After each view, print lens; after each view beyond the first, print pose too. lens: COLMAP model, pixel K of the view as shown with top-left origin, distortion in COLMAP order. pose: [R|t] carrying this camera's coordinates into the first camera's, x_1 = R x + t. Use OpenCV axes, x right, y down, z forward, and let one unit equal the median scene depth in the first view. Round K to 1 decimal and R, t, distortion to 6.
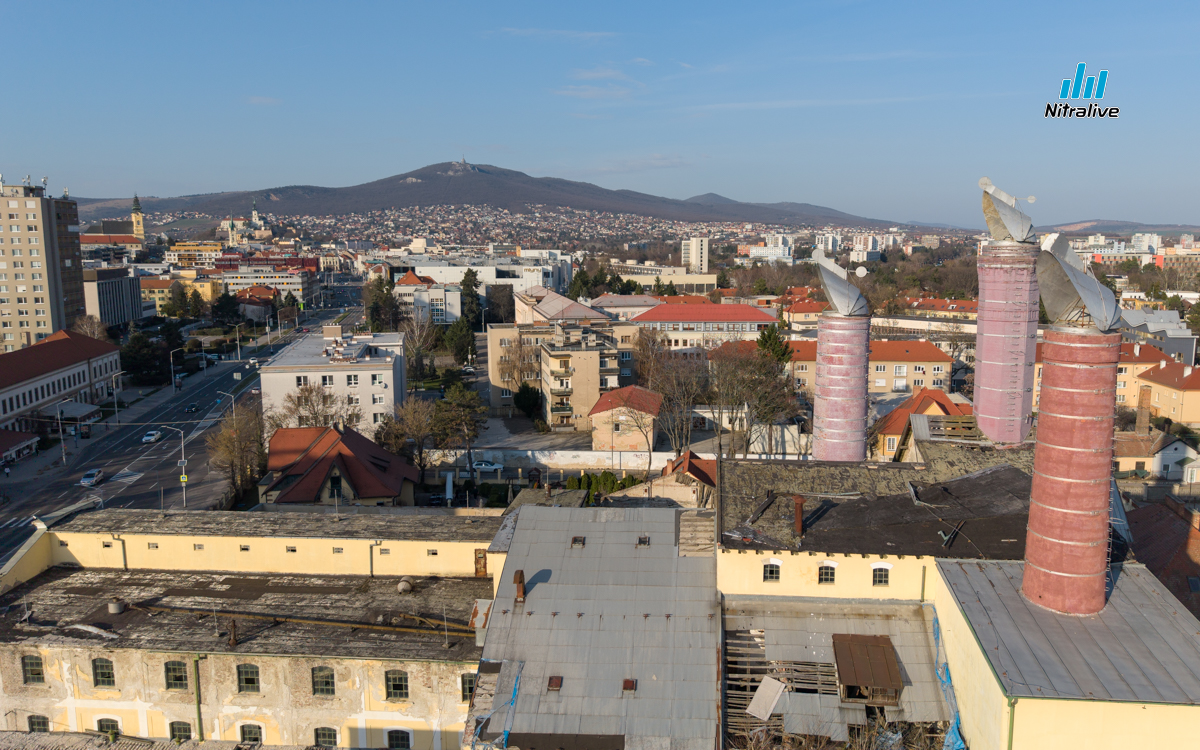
lens RADIAL K [[887.9, 0, 642.4], [0, 887.9, 370.1], [0, 0, 1]] dist [0.050004, -0.064426]
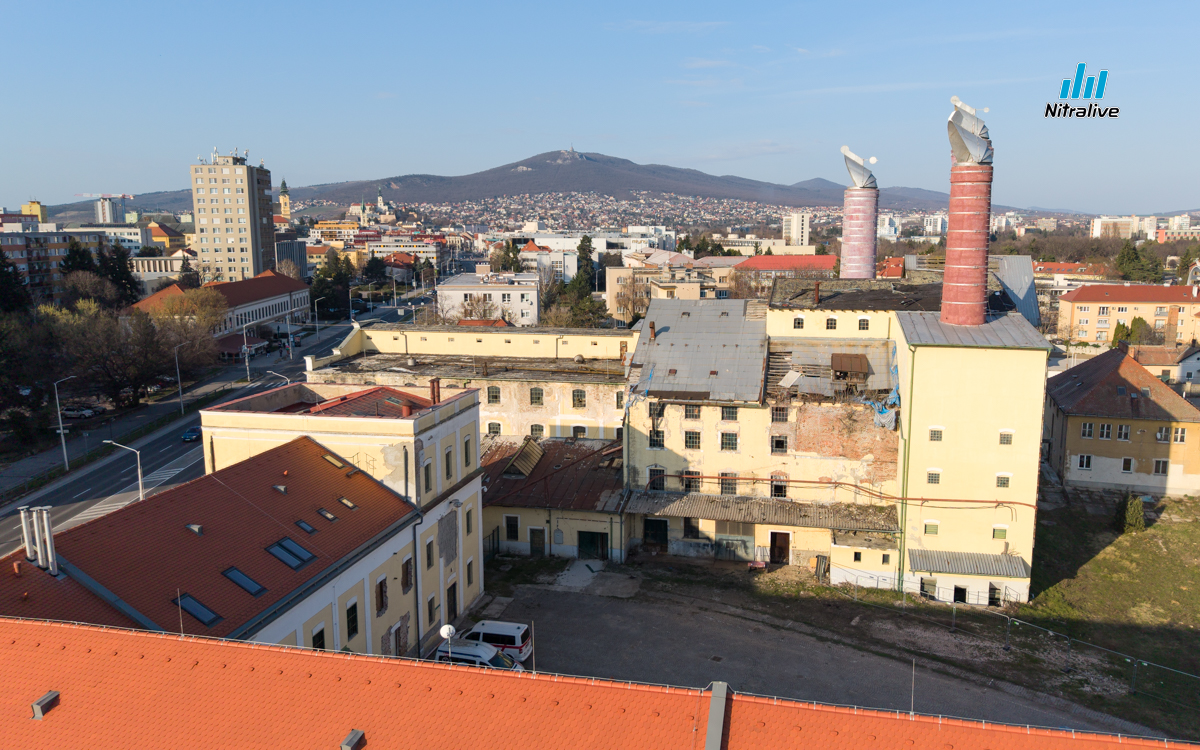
lens RADIAL K [[887.9, 0, 625.1], [0, 887.9, 369.0], [0, 0, 1]] dist [0.050004, -0.064426]
pose [[0.990997, 0.021218, -0.132194, 0.012820], [-0.019686, 0.999723, 0.012885, 0.092763], [0.132431, -0.010166, 0.991140, -0.228812]]
